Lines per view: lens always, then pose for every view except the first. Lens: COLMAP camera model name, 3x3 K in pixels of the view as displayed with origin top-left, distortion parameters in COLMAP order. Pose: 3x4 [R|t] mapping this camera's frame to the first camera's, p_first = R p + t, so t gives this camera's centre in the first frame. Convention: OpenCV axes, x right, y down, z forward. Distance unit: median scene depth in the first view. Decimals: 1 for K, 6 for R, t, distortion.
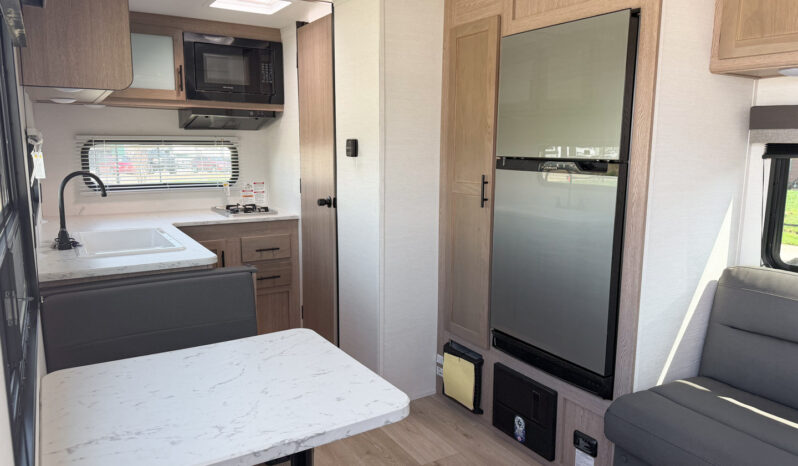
lens RADIAL K [[565.7, 0, 400.1], [0, 565.7, 238.0], [0, 0, 1]] dist [0.043885, -0.067127]
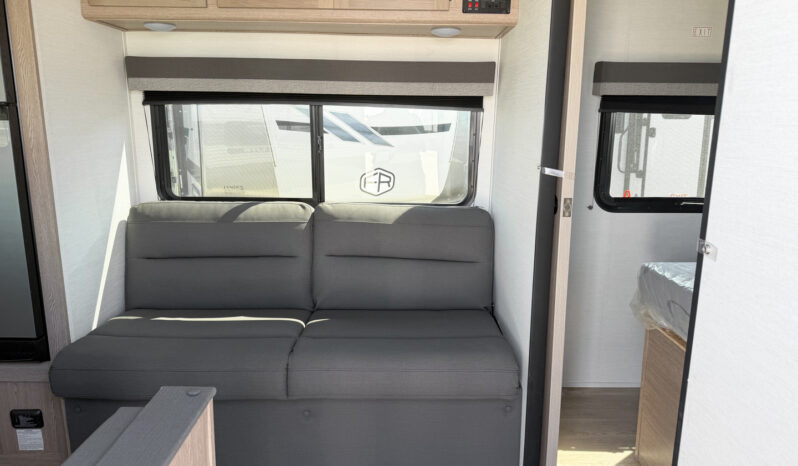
lens RADIAL K [[565.7, 0, 400.1], [0, 565.7, 238.0], [0, 0, 1]] dist [0.043885, -0.067127]
pose [[0.523471, -0.181263, 0.832539, -0.074101], [0.132233, 0.982553, 0.130781, 0.036733], [-0.841720, 0.041629, 0.538307, -0.012008]]
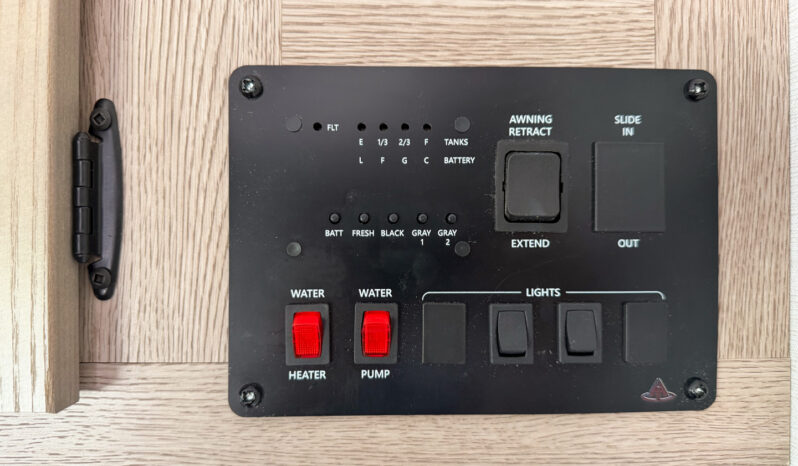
lens RADIAL K [[565.7, 0, 400.1], [0, 565.7, 238.0], [0, 0, 1]] dist [0.043885, -0.067127]
pose [[0.506455, 0.001349, 0.862265, 0.776107], [0.144589, 0.985707, -0.086467, -0.211126], [-0.850057, 0.168466, 0.499021, 0.323665]]
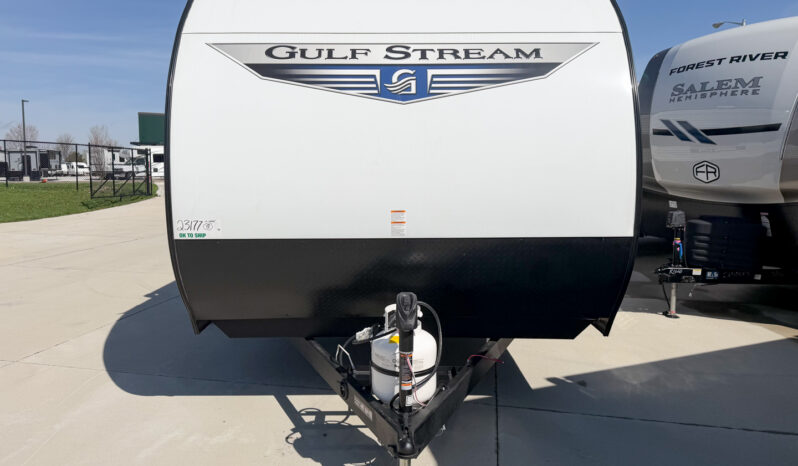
lens RADIAL K [[526.7, 0, 401.5], [0, 526.7, 228.8], [0, 0, 1]] dist [0.072578, -0.122007]
pose [[0.856781, 0.071728, -0.510668, 1.683212], [-0.086467, 0.996241, -0.005140, 0.497618], [0.508380, 0.048560, 0.859763, -1.726059]]
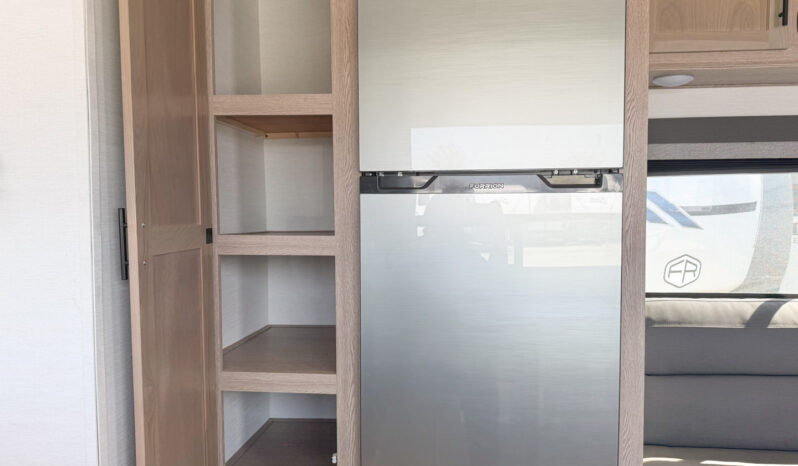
lens RADIAL K [[565.7, 0, 400.1], [0, 565.7, 238.0], [0, 0, 1]] dist [0.043885, -0.067127]
pose [[0.622544, -0.057594, 0.780463, -0.279008], [0.141030, 0.989217, -0.039494, -0.058362], [-0.769772, 0.134655, 0.623954, 0.707446]]
